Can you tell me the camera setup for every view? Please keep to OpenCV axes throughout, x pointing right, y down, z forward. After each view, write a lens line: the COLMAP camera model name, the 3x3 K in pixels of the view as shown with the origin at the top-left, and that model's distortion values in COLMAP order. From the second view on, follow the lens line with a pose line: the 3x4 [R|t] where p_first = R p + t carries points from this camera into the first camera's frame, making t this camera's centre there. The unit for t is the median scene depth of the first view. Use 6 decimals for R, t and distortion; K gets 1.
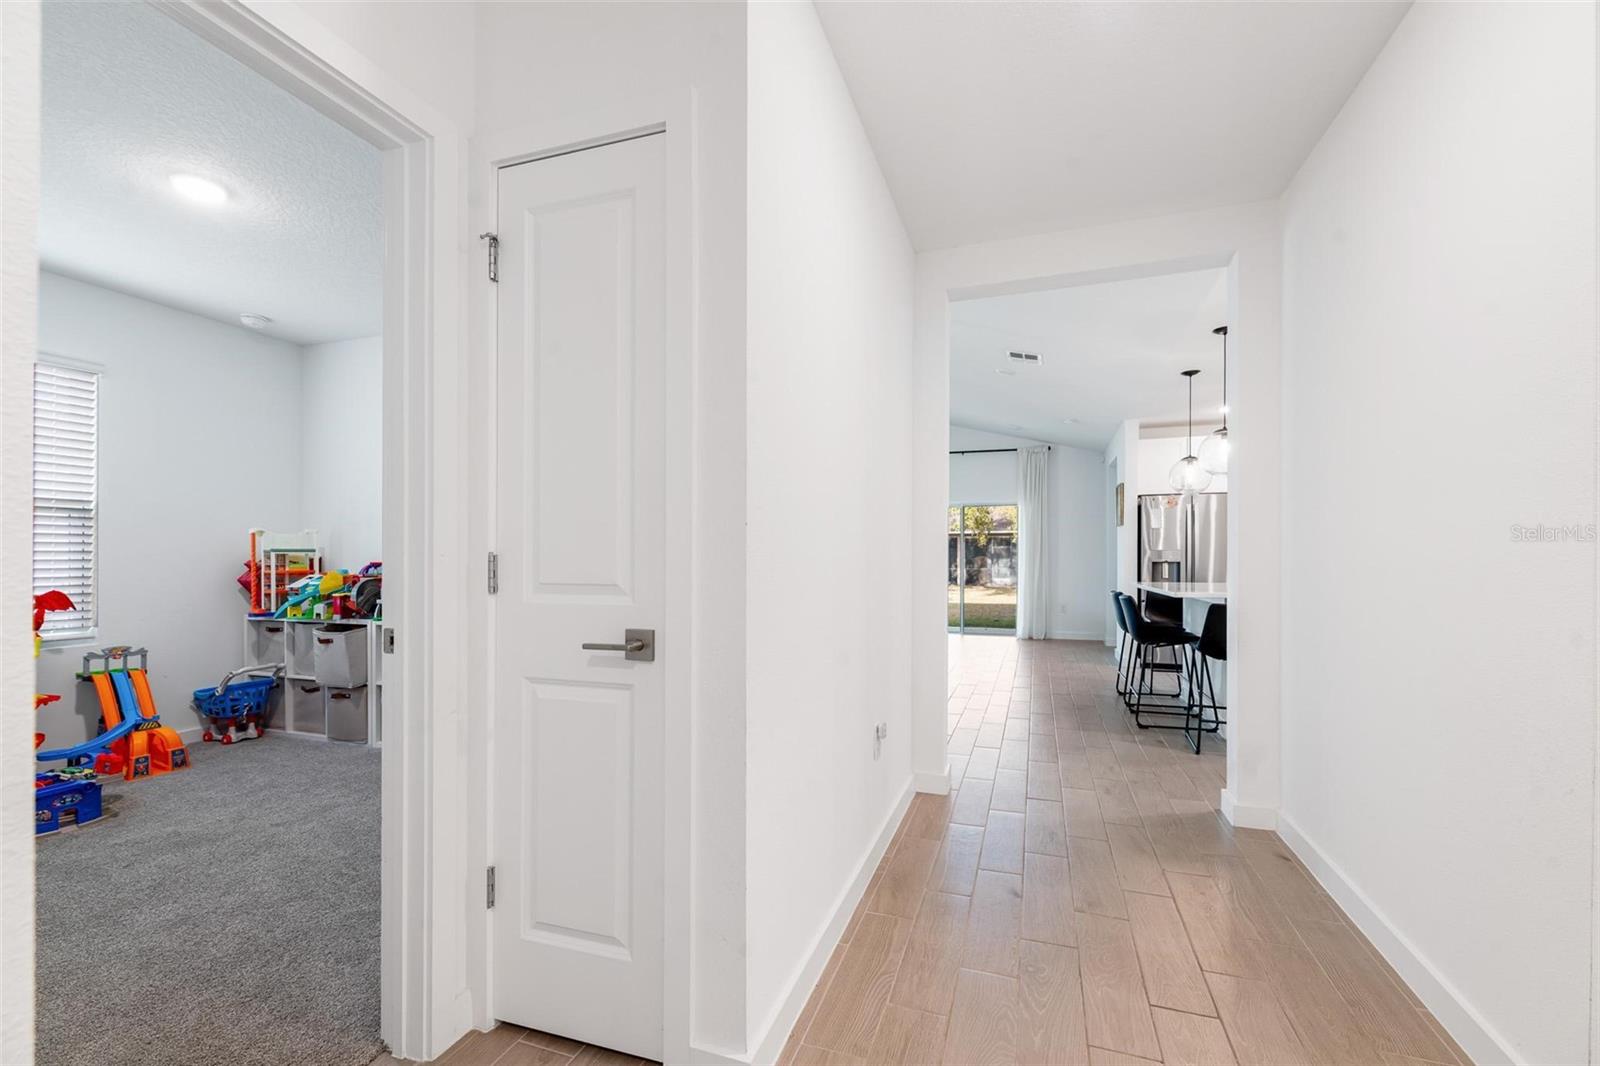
lens RADIAL K [[666.9, 0, 820.9], [0, 666.9, 556.9], [0, 0, 1]] dist [0.001485, 0.000032]
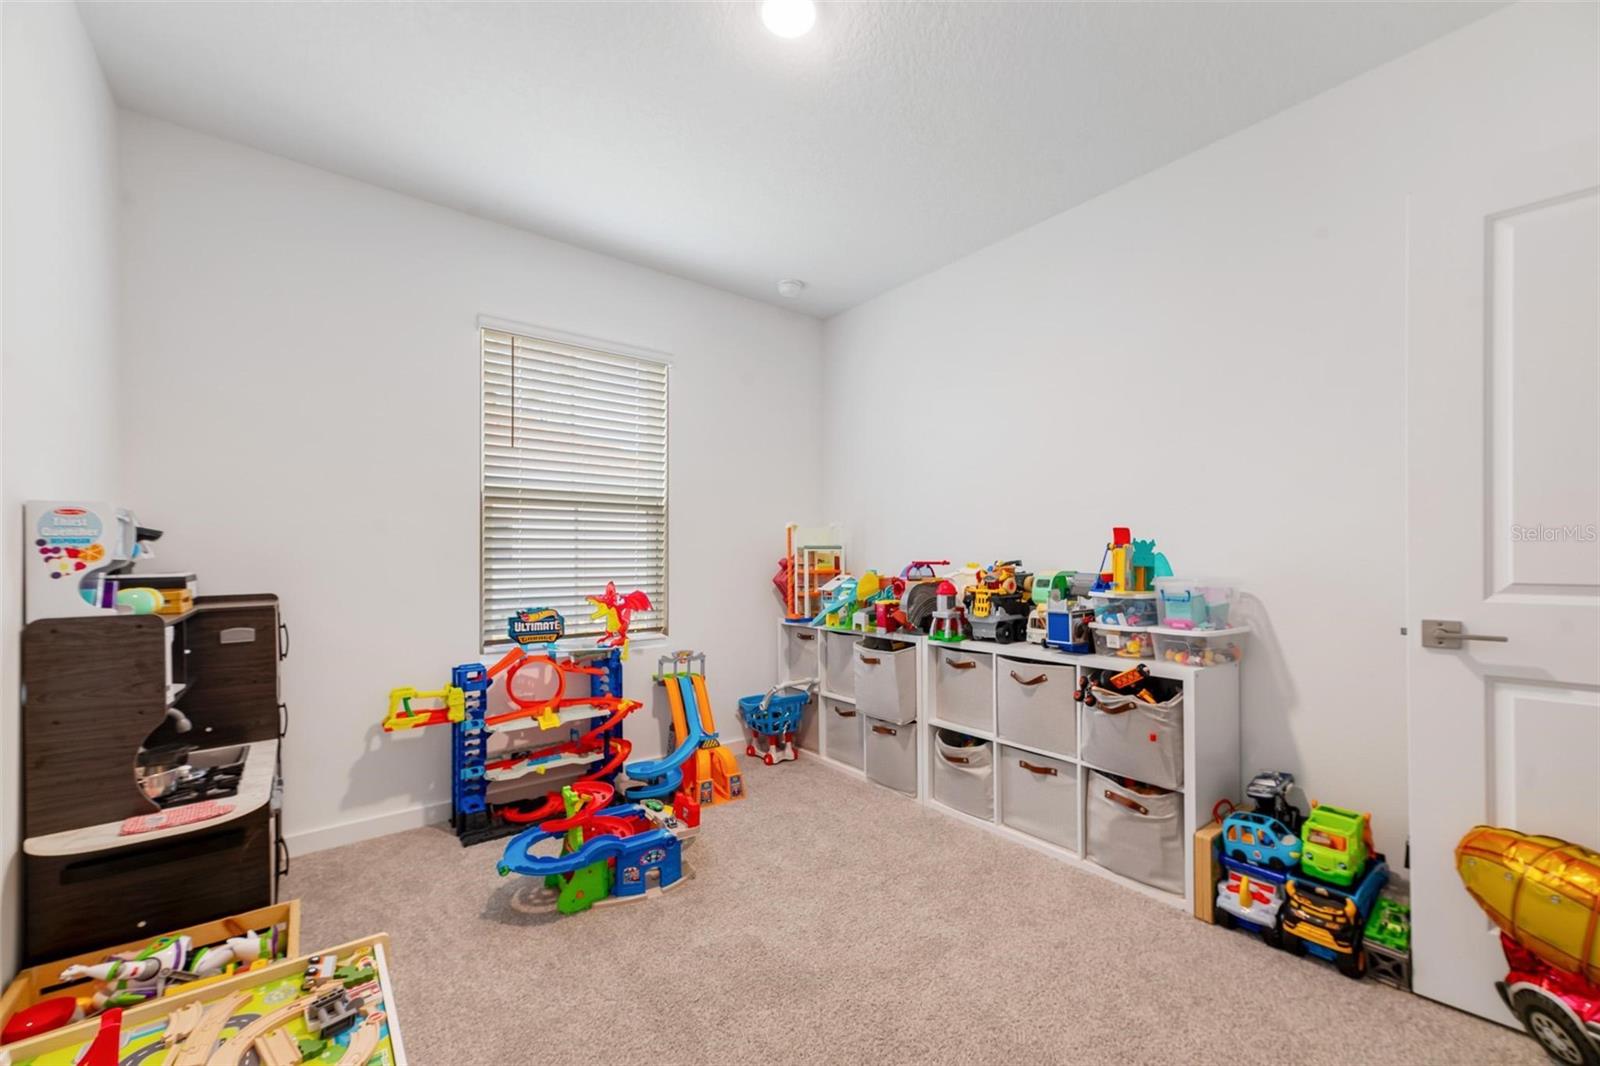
lens RADIAL K [[633.9, 0, 802.3], [0, 633.9, 555.0], [0, 0, 1]] dist [0.012980, 0.000180]
pose [[0.831408, -0.003365, -0.555652, -0.375768], [0.002934, 0.999994, -0.001667, 0.001888], [0.555654, -0.000245, 0.831413, 0.316006]]
